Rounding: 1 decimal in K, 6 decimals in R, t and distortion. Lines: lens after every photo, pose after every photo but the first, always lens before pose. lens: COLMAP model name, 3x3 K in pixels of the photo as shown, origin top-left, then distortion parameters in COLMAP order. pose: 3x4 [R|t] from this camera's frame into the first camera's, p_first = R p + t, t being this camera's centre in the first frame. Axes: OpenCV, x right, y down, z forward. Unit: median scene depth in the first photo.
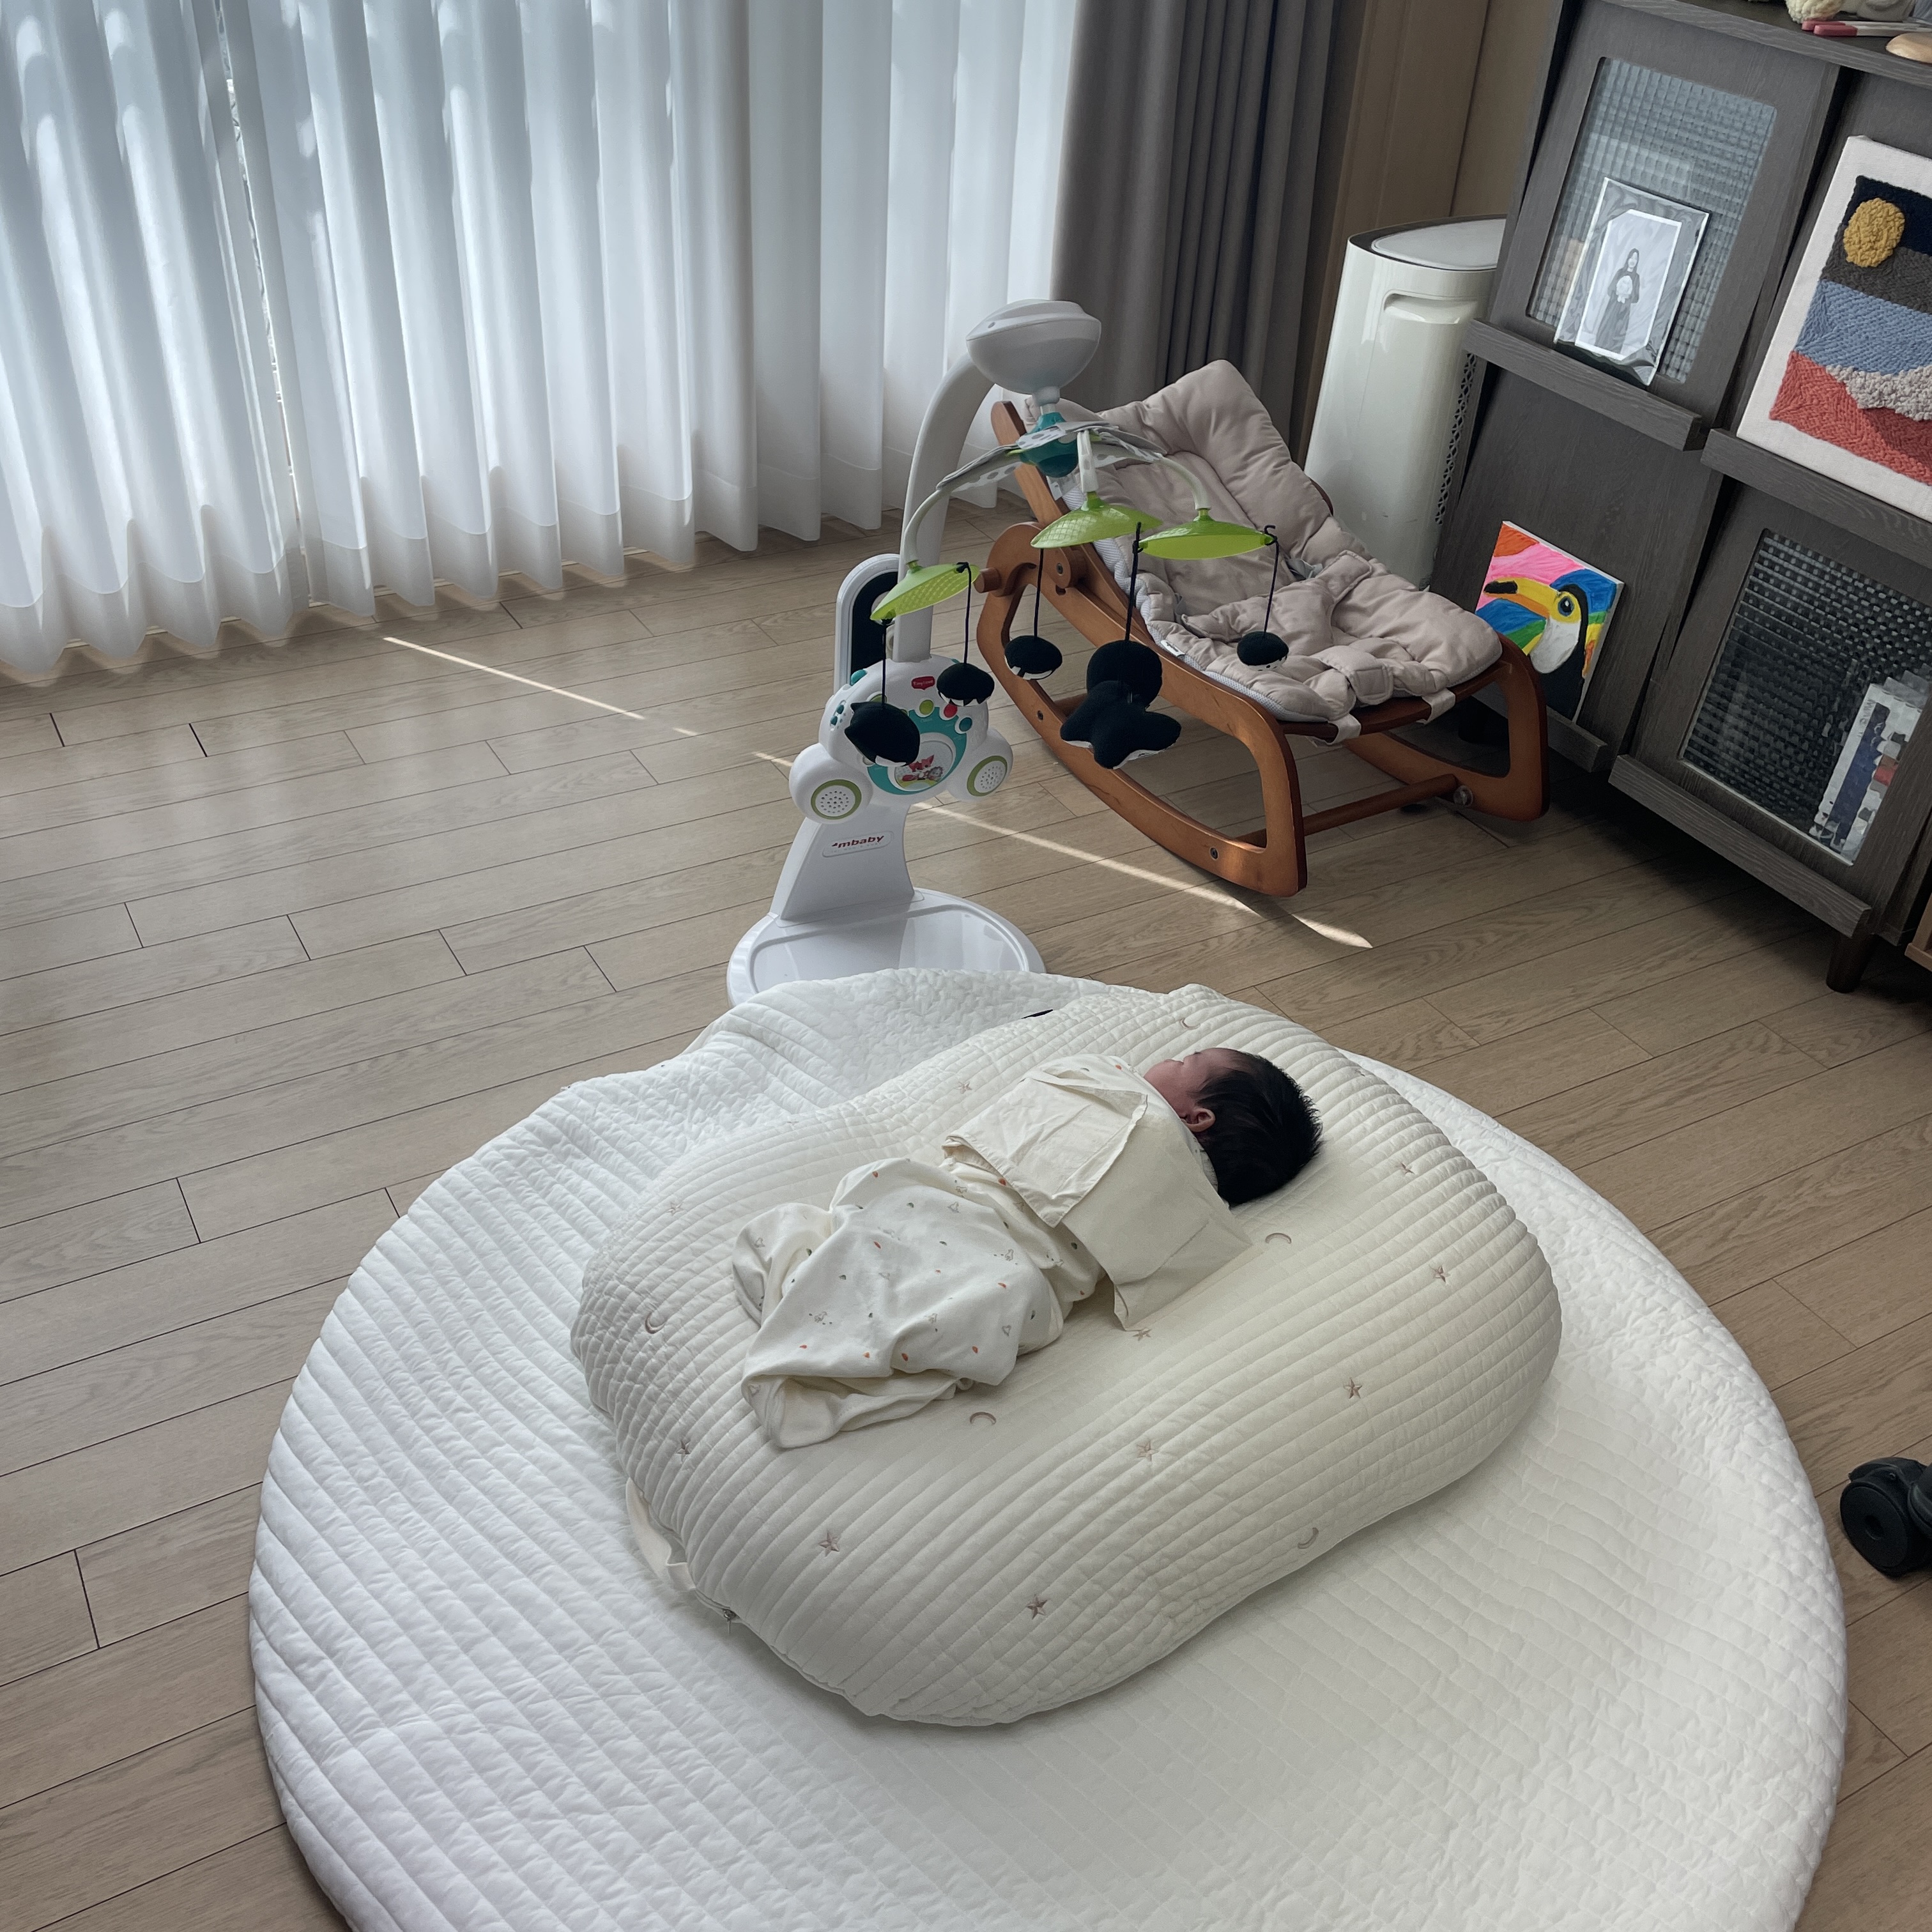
lens RADIAL K [[2013.9, 0, 966.0], [0, 2013.9, 966.0], [0, 0, 1]] dist [-0.000758, -0.030537]
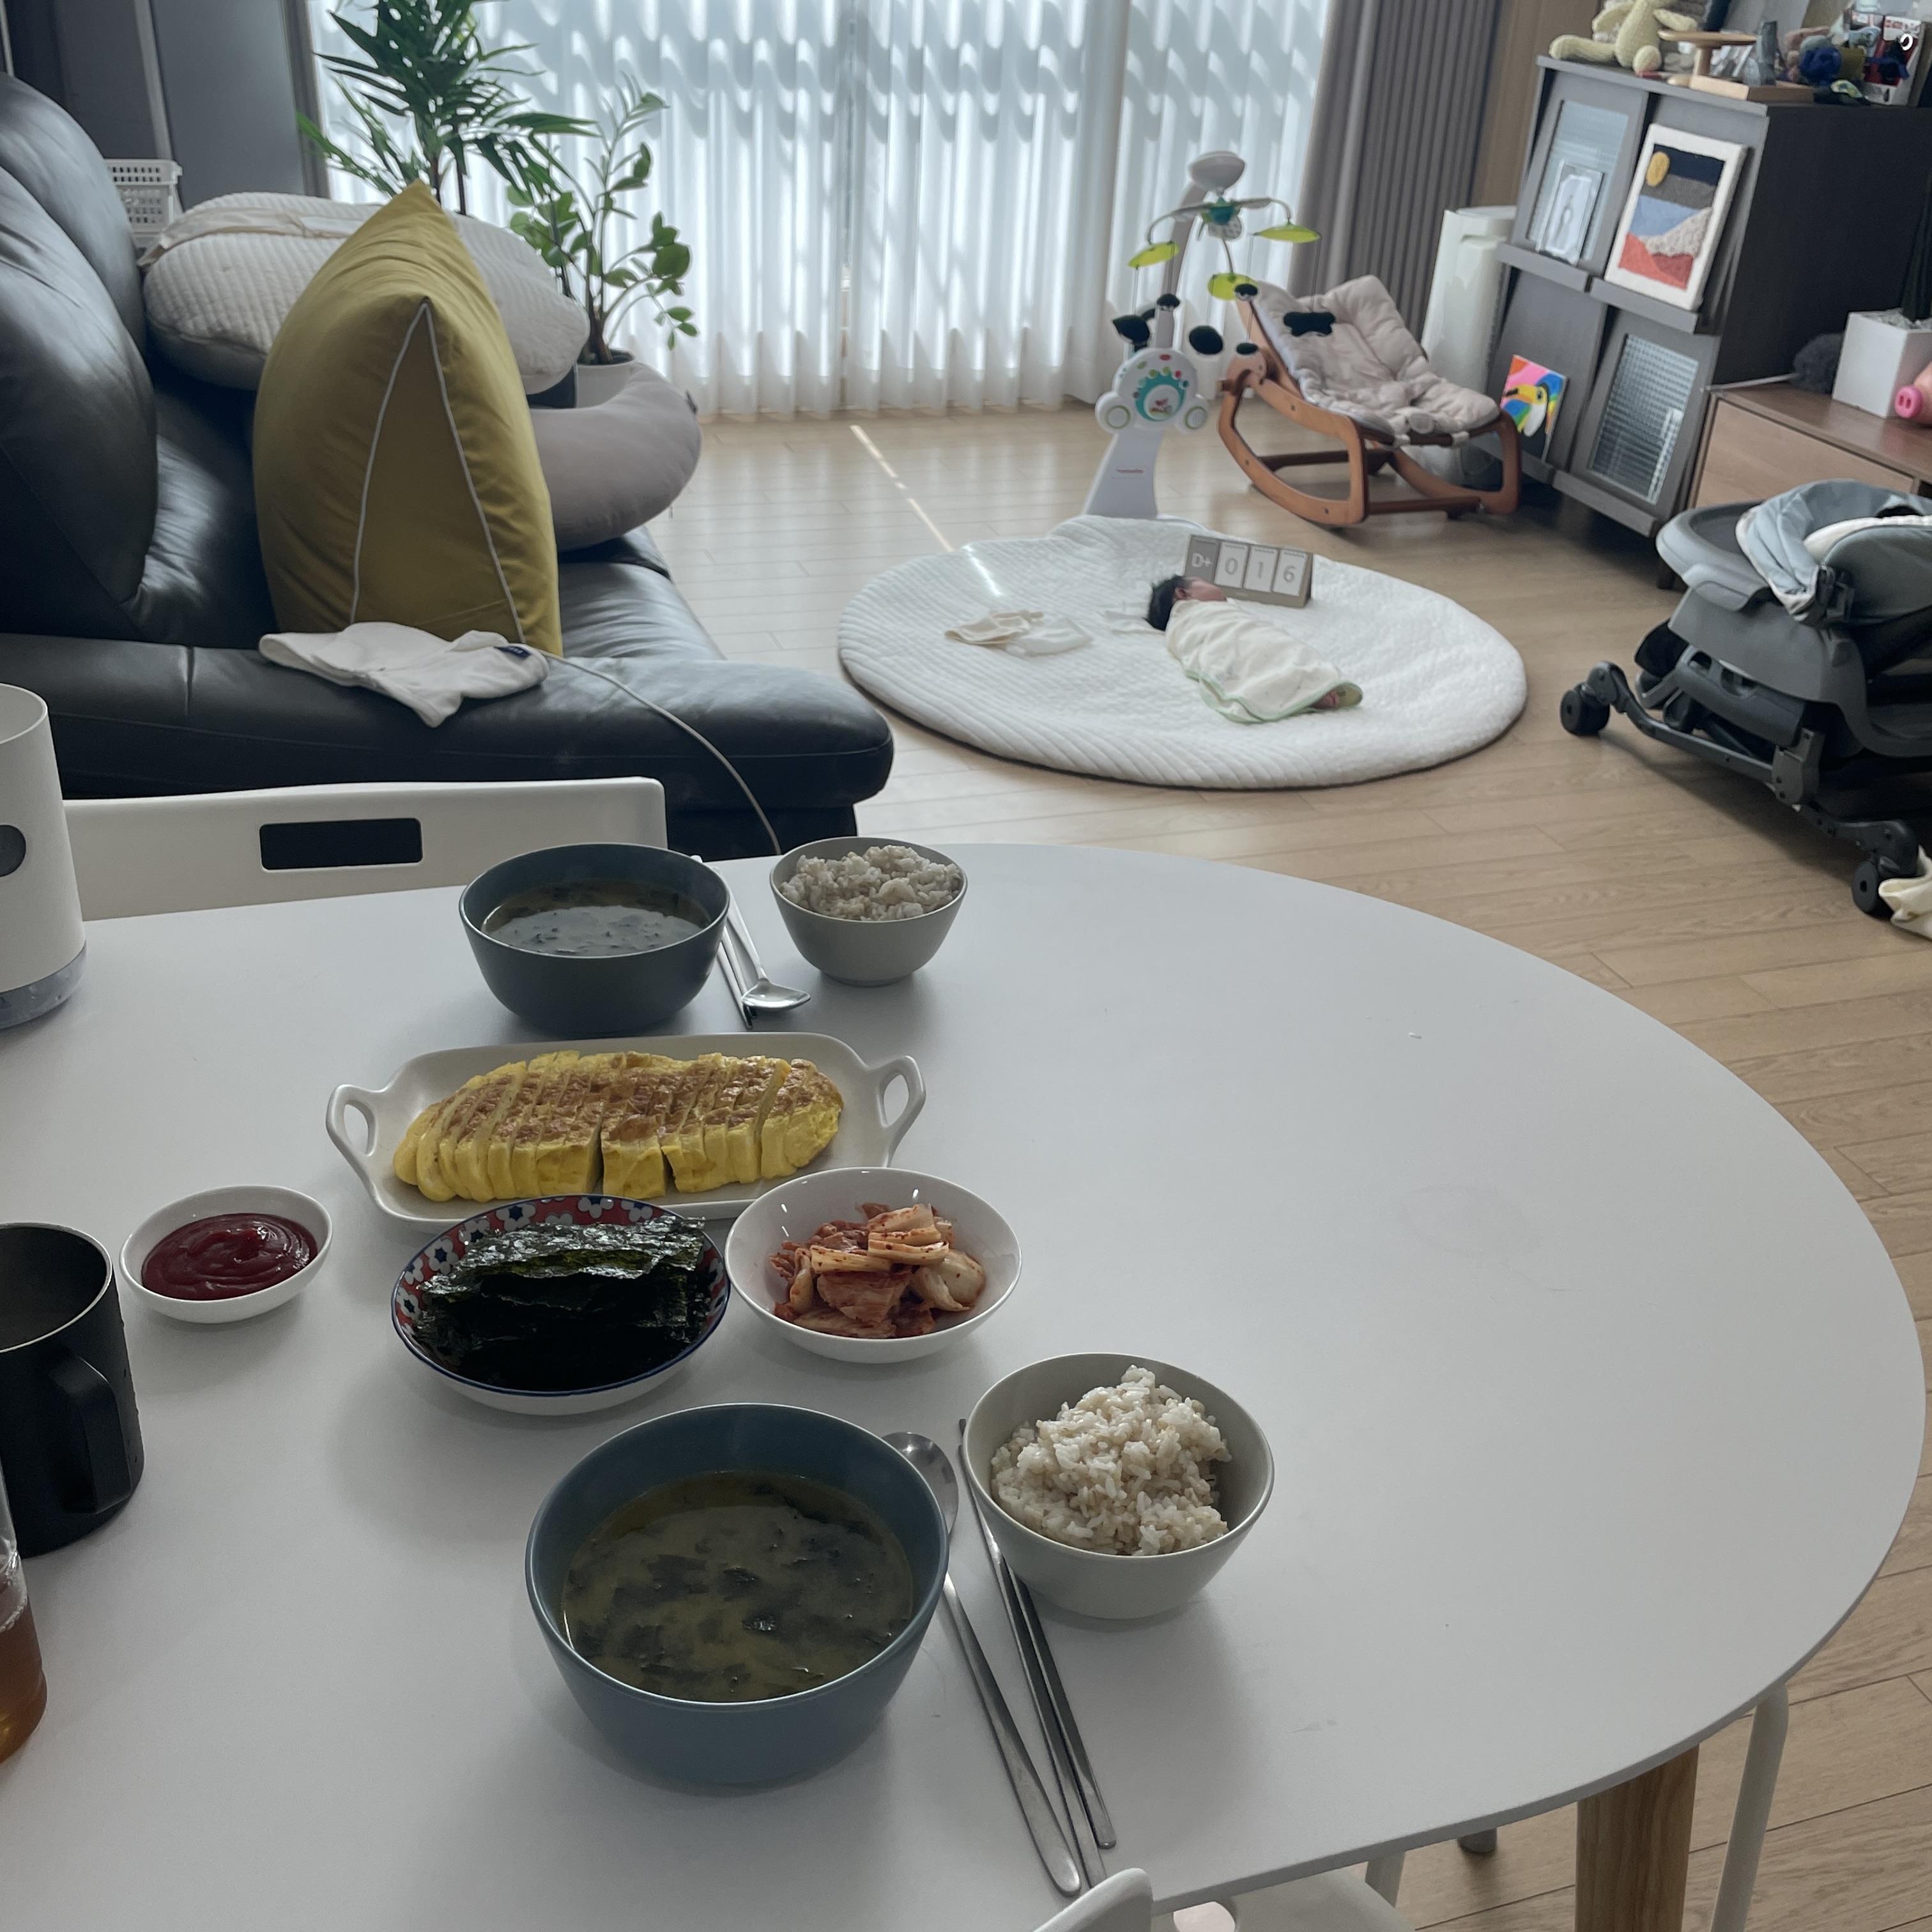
lens RADIAL K [[2202.2, 0, 966.0], [0, 2202.2, 966.0], [0, 0, 1]] dist [-0.018094, -0.019193]
pose [[0.981805, 0.091963, -0.166137, 0.170276], [-0.112358, 0.986656, -0.117841, 0.618212], [0.153083, 0.134363, 0.979036, -0.935355]]
